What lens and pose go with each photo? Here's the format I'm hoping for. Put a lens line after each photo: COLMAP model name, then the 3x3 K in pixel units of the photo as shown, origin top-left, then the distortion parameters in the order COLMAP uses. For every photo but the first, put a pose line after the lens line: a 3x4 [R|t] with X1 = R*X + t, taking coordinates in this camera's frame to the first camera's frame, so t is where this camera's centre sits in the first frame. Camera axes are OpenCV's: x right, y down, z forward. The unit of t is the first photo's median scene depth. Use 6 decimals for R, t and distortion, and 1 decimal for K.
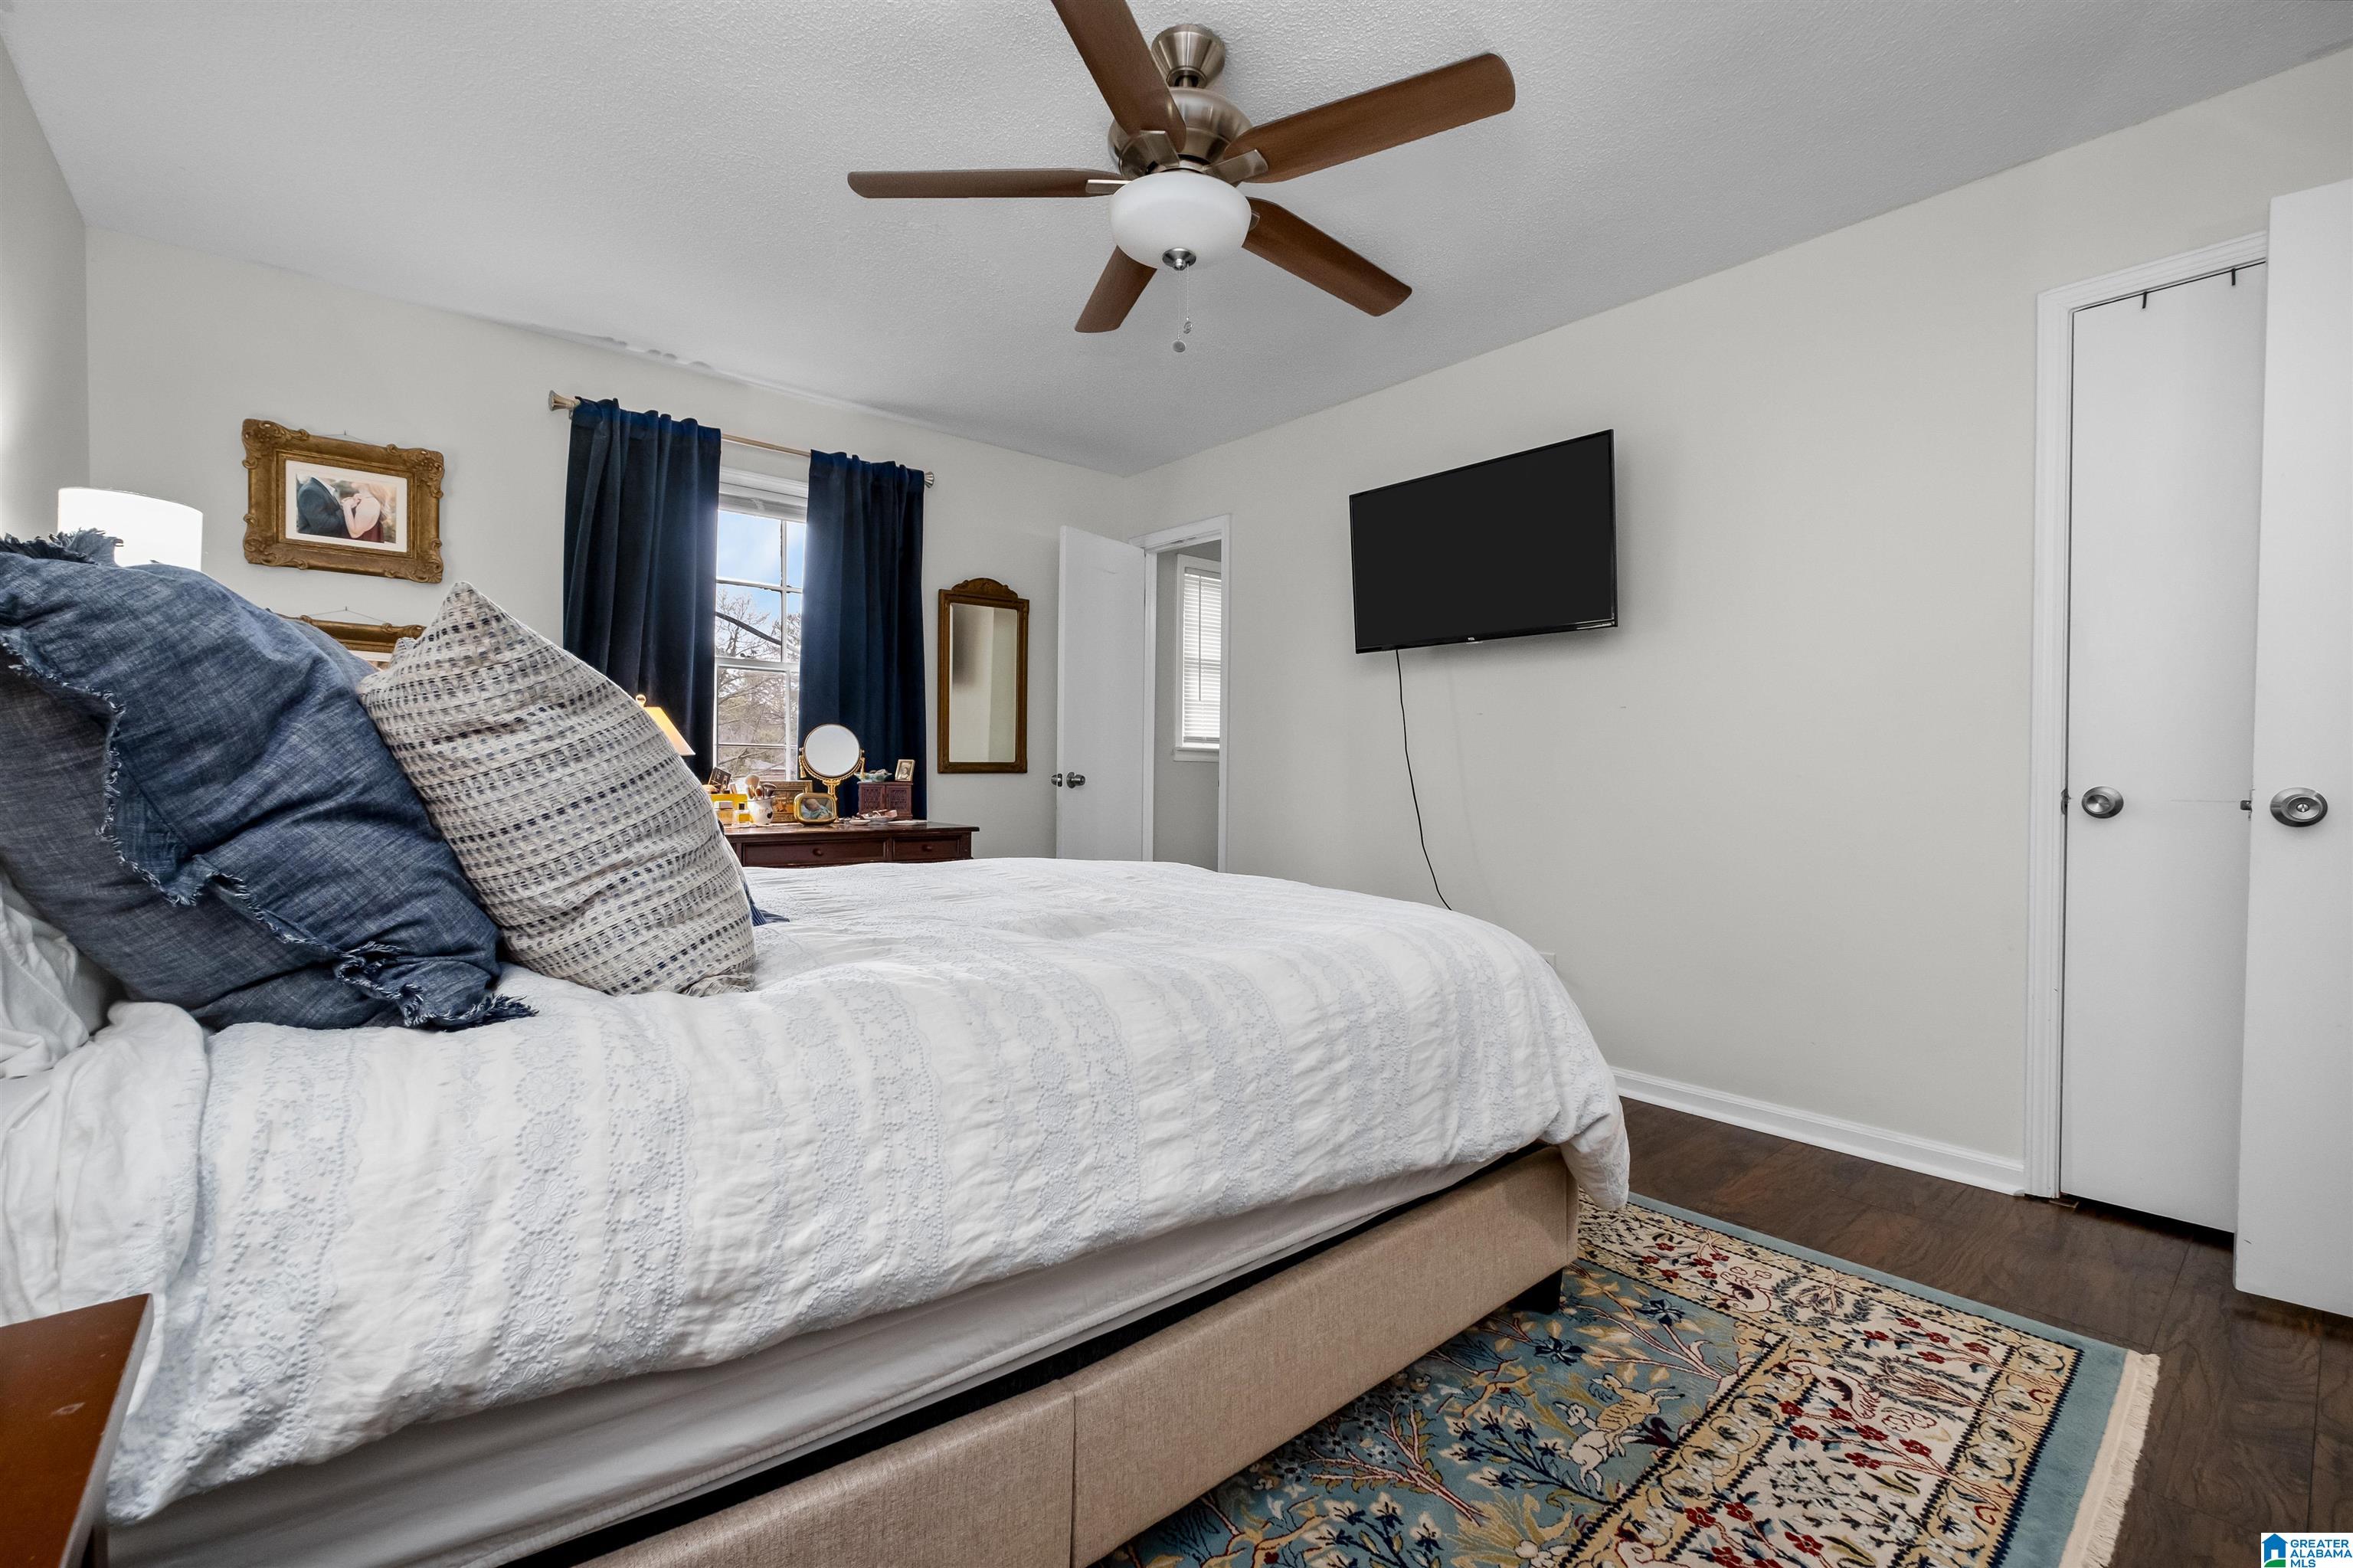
lens RADIAL K [[1023.1, 0, 1189.9], [0, 1023.1, 770.0], [0, 0, 1]] dist [-0.005128, -0.000674]
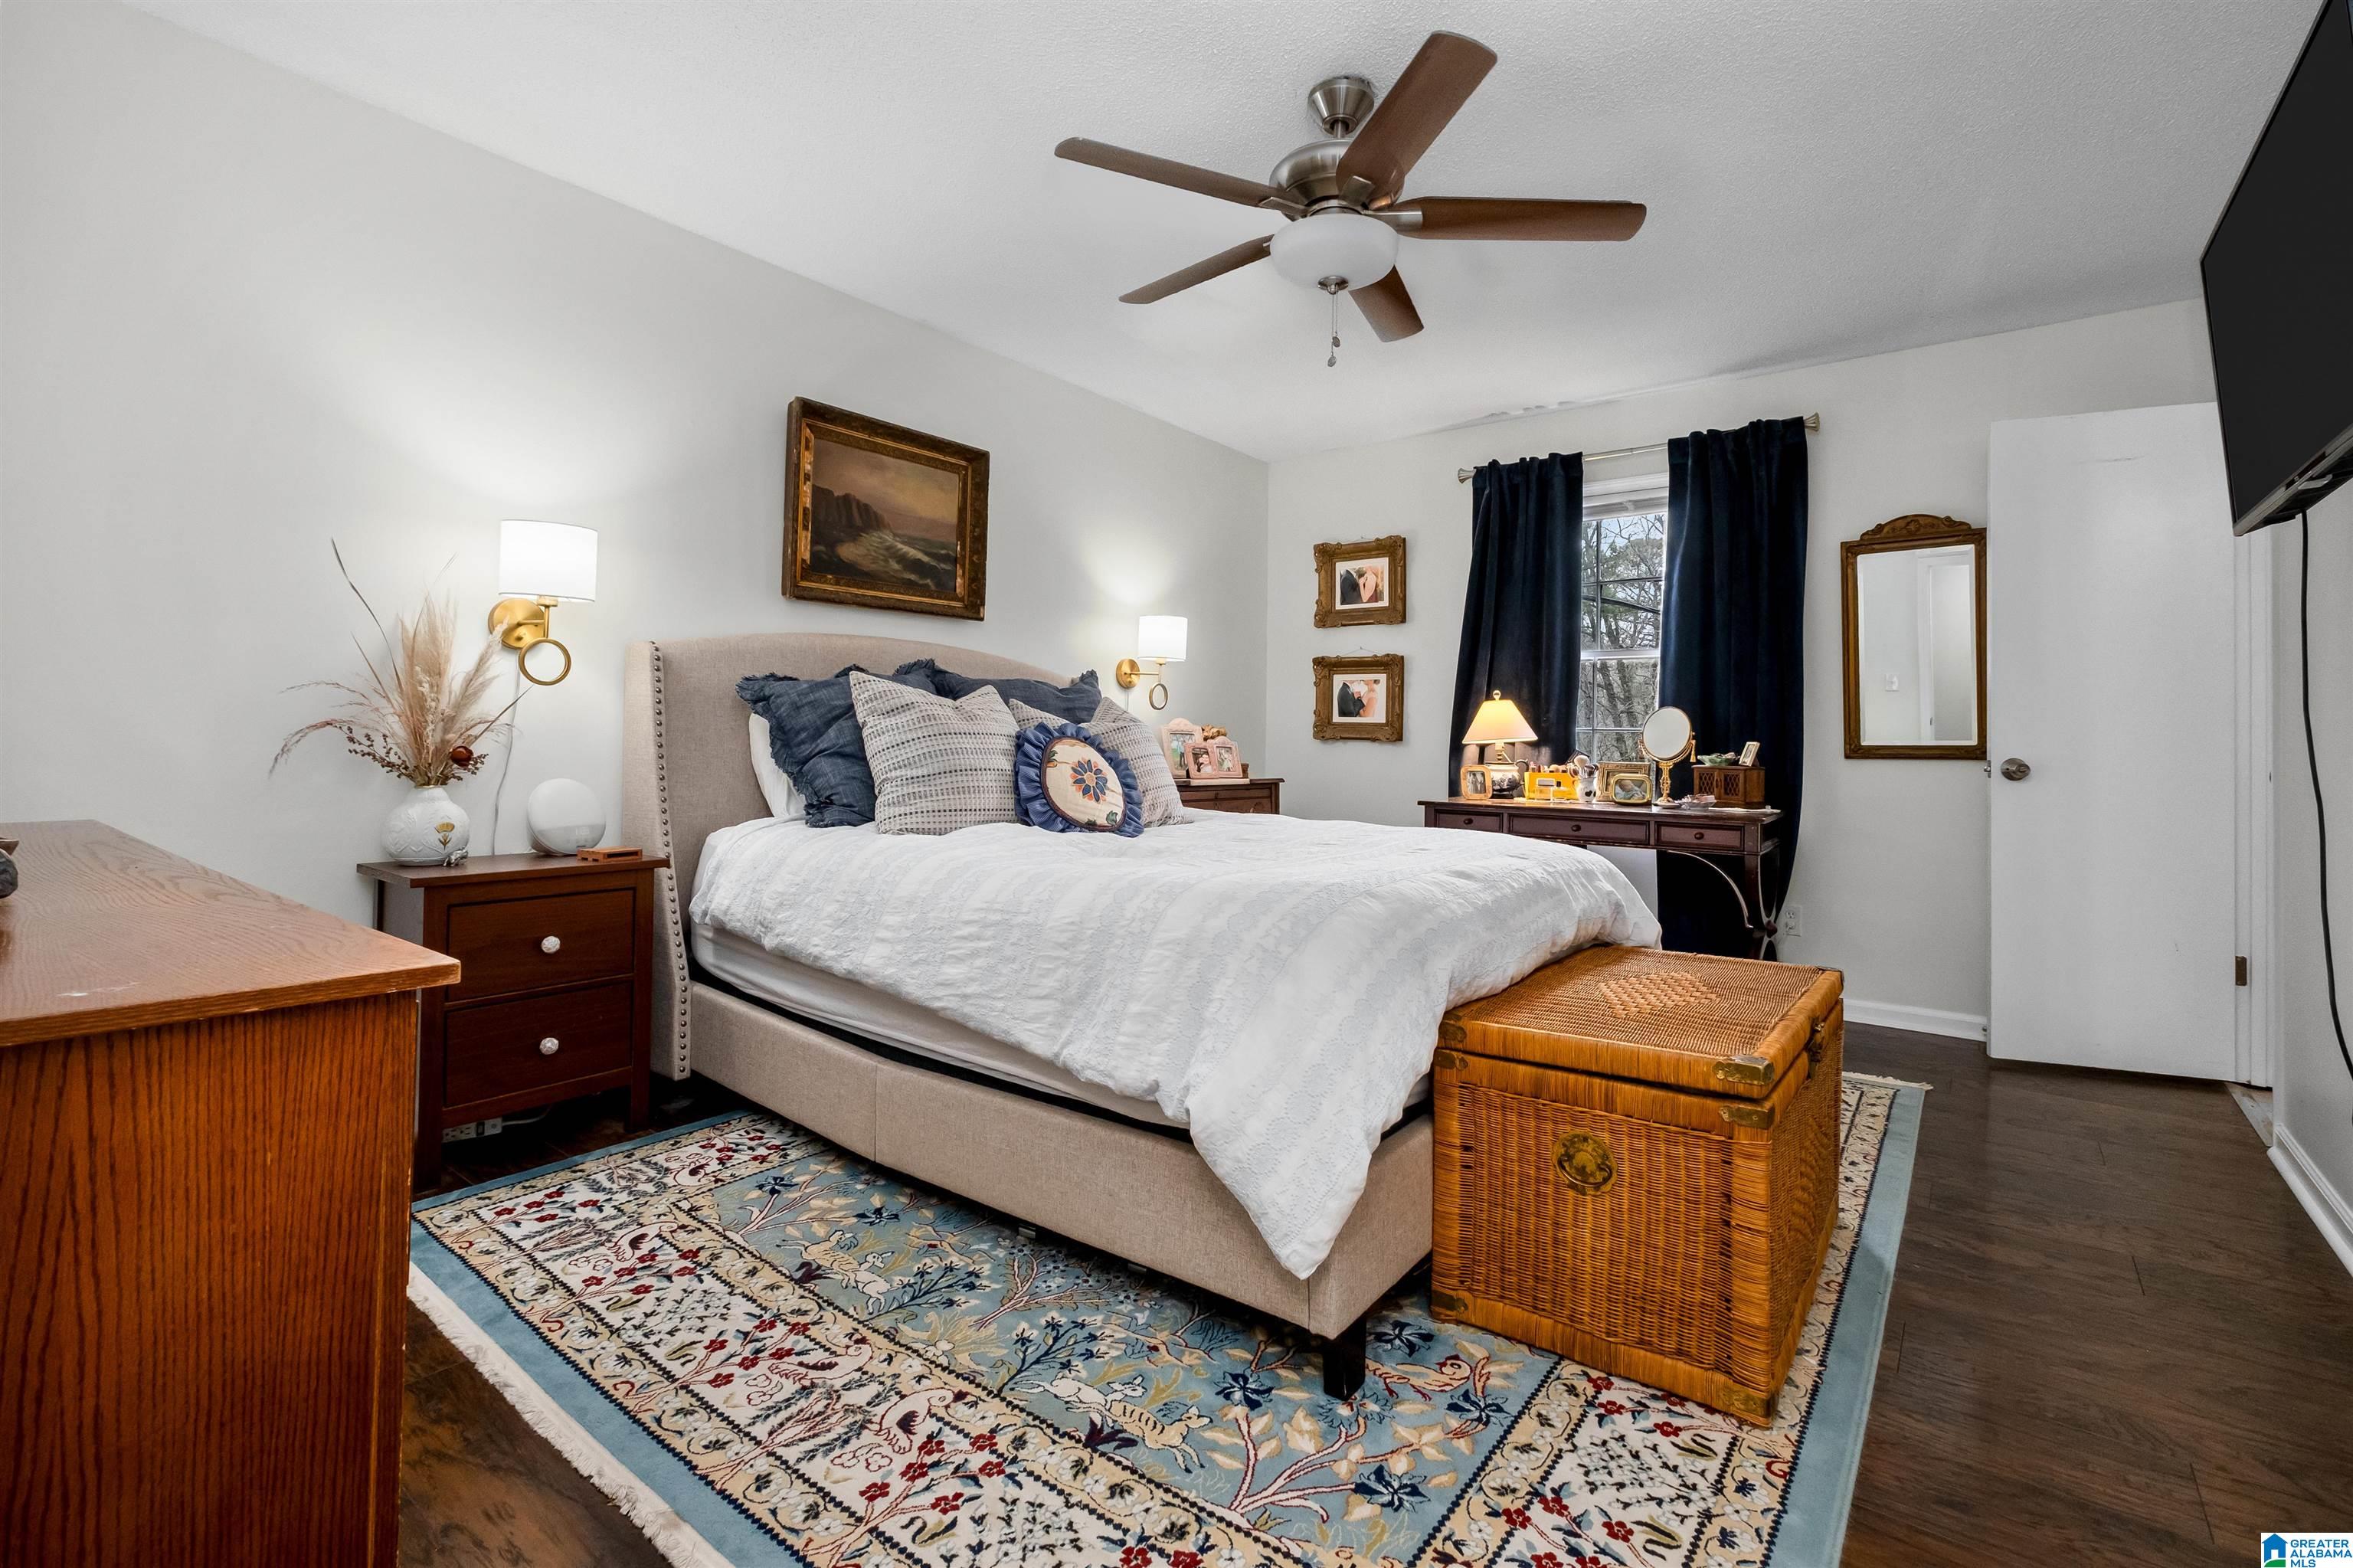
lens RADIAL K [[1038.3, 0, 1177.1], [0, 1038.3, 700.5], [0, 0, 1]] dist [0.000362, -0.000423]
pose [[0.201537, -0.048369, -0.978286, 1.203716], [-0.011650, 0.998591, -0.051773, 0.016085], [0.979412, 0.021831, 0.200690, 0.712686]]
